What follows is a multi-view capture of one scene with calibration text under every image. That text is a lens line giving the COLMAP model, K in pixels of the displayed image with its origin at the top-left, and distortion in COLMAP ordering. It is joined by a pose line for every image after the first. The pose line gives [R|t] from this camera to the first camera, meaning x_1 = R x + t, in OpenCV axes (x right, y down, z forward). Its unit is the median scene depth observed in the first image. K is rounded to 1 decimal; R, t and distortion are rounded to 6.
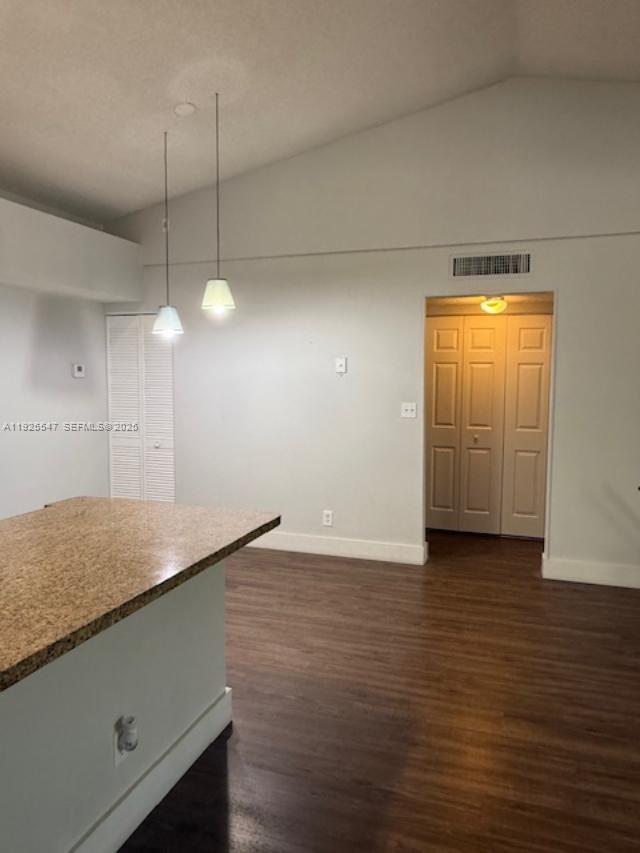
lens RADIAL K [[598.3, 0, 320.0], [0, 598.3, 426.5], [0, 0, 1]] dist [0.005582, 0.001049]
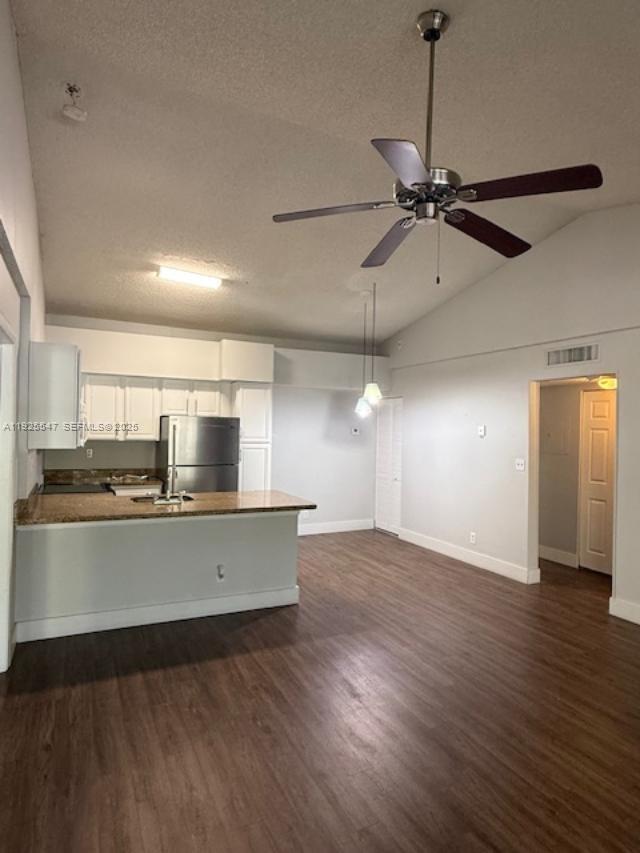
lens RADIAL K [[501.4, 0, 320.0], [0, 501.4, 426.5], [0, 0, 1]] dist [0.026965, -0.000135]
pose [[0.707846, 0.007547, -0.706327, 0.698409], [-0.076932, 0.994818, -0.066468, -0.002252], [0.702165, 0.101388, 0.704759, -0.138732]]
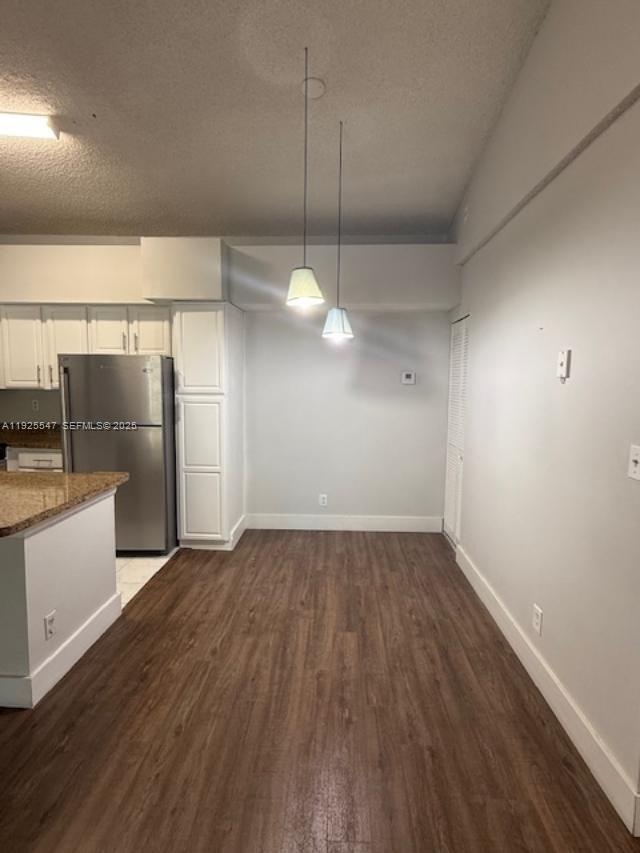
lens RADIAL K [[450.2, 0, 322.0], [0, 450.2, 424.4], [0, 0, 1]] dist [0.000709, -0.000845]
pose [[0.286369, 0.090972, -0.953791, 0.432320], [-0.093404, 0.993391, 0.066705, -0.060295], [0.953556, 0.069986, 0.292974, 0.759139]]
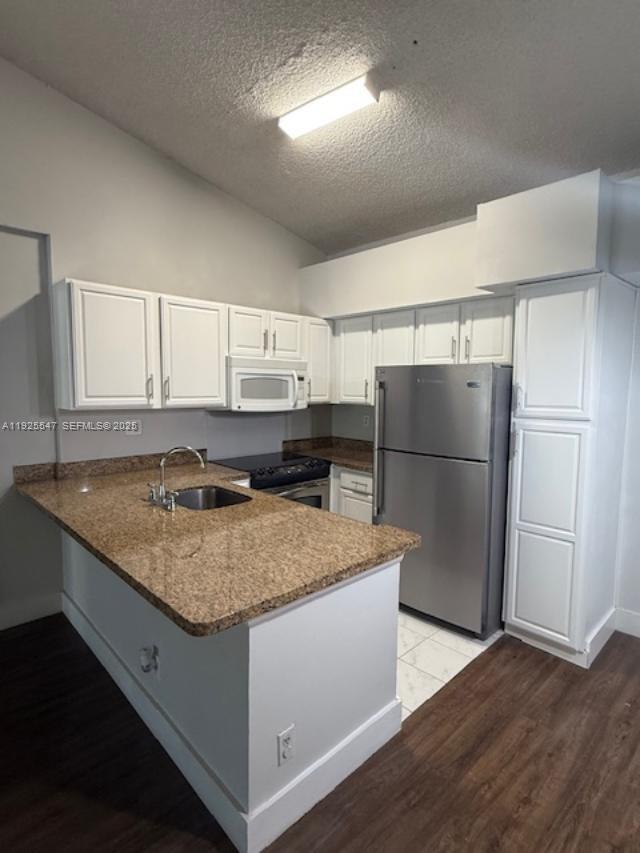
lens RADIAL K [[450.2, 0, 322.0], [0, 450.2, 424.4], [0, 0, 1]] dist [0.000709, -0.000845]
pose [[-0.455400, 0.065861, -0.887847, 0.167688], [-0.087840, 0.989070, 0.118425, -0.074822], [0.885943, 0.131920, -0.444638, 0.785556]]
